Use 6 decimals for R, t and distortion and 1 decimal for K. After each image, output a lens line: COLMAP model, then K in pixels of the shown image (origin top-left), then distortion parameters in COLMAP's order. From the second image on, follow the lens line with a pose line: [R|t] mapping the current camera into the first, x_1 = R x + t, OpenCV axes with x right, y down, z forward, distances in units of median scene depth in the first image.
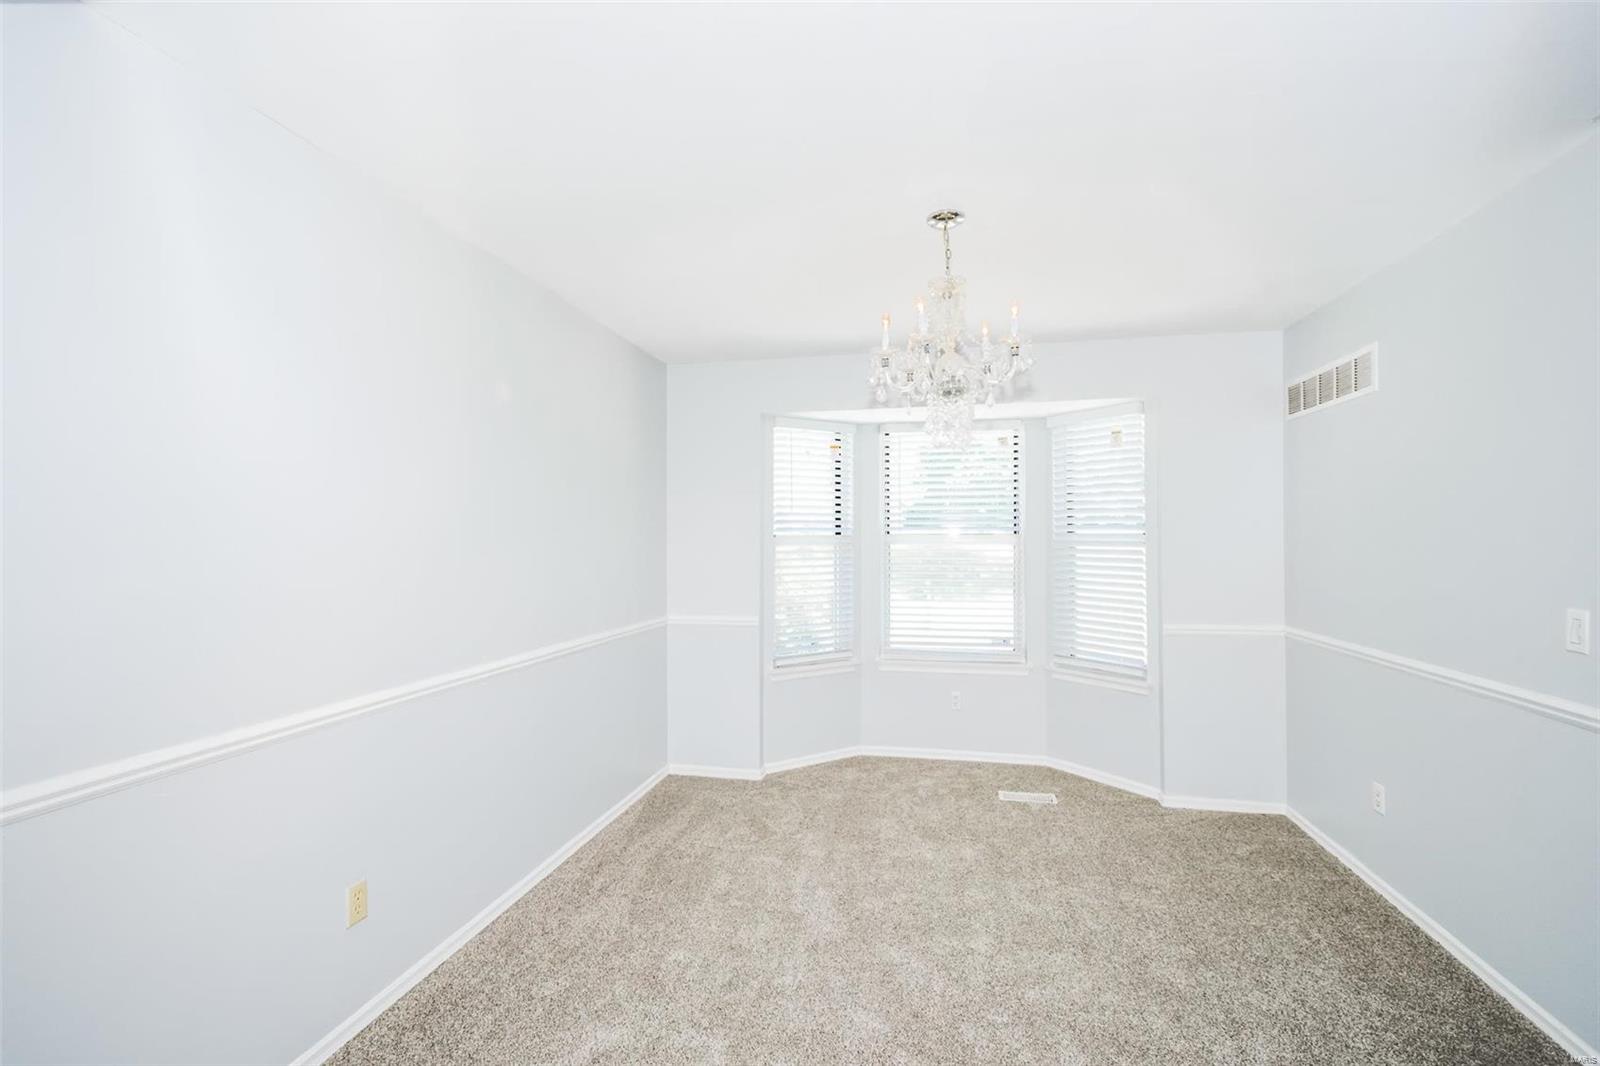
lens RADIAL K [[715.9, 0, 794.7], [0, 715.9, 534.8], [0, 0, 1]] dist [0.003321, -0.000418]
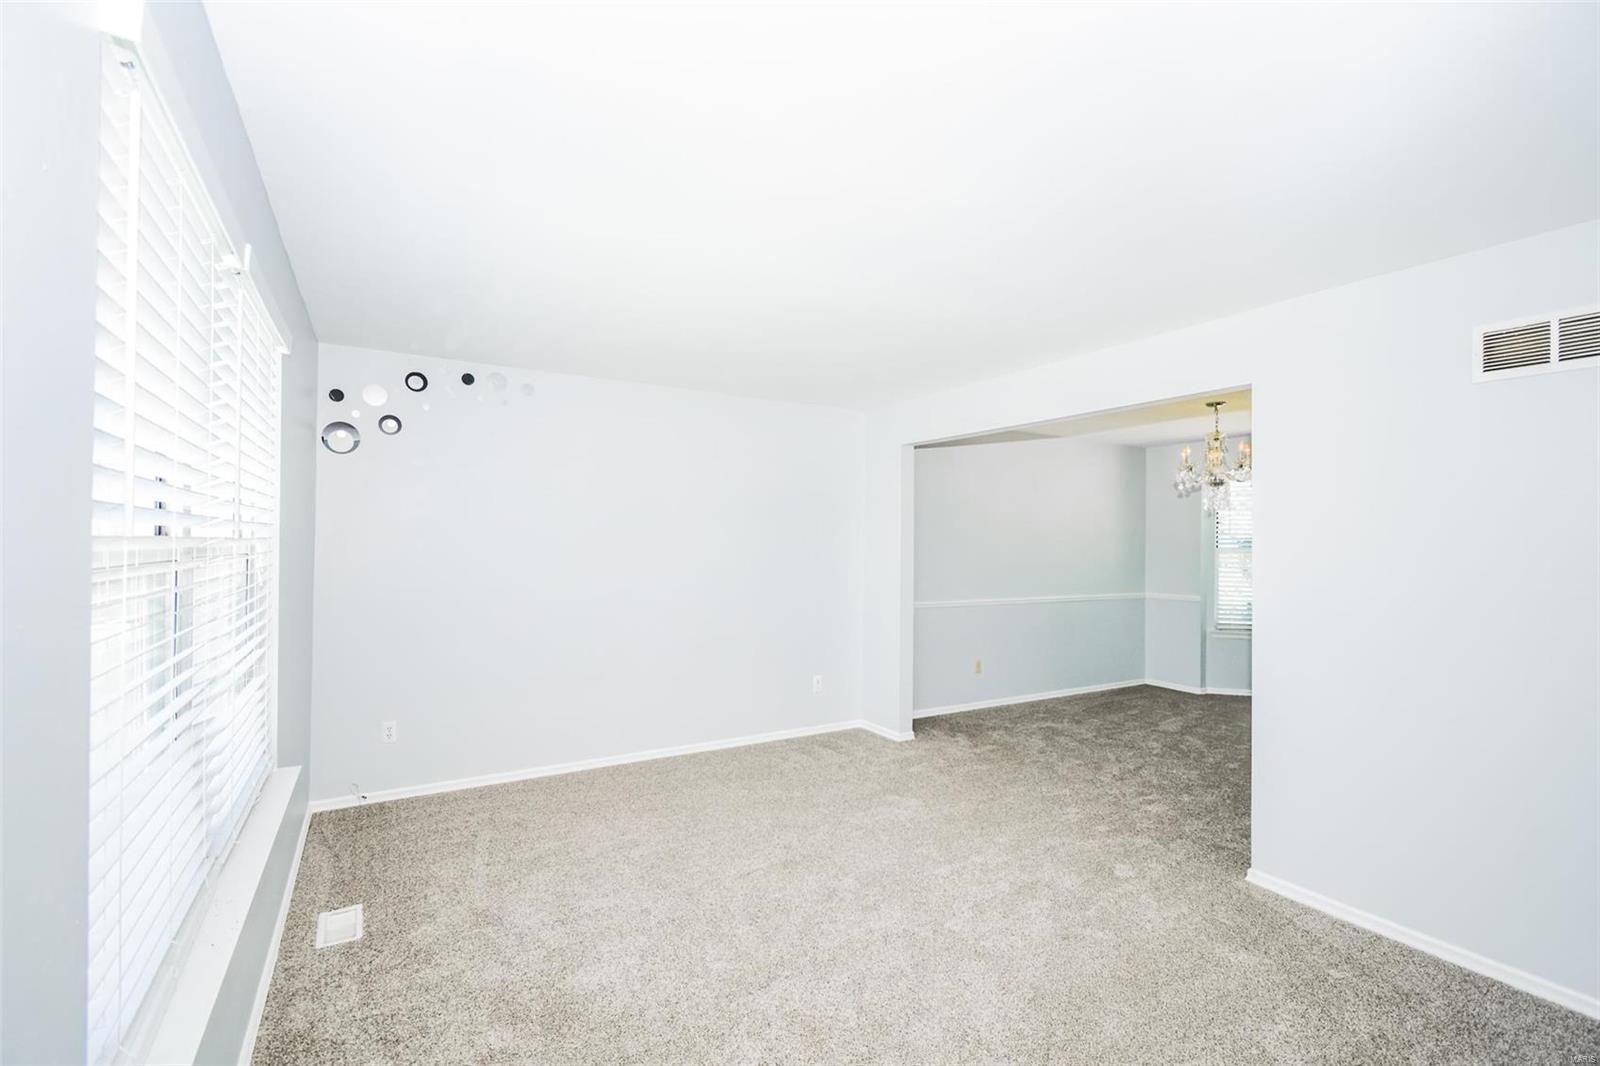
lens RADIAL K [[715.9, 0, 794.7], [0, 715.9, 534.8], [0, 0, 1]] dist [0.003321, -0.000418]
pose [[0.670887, 0.004704, -0.741545, 0.629387], [-0.011908, 0.999919, -0.004430, -0.011539], [0.741464, 0.011802, 0.670889, -0.911752]]
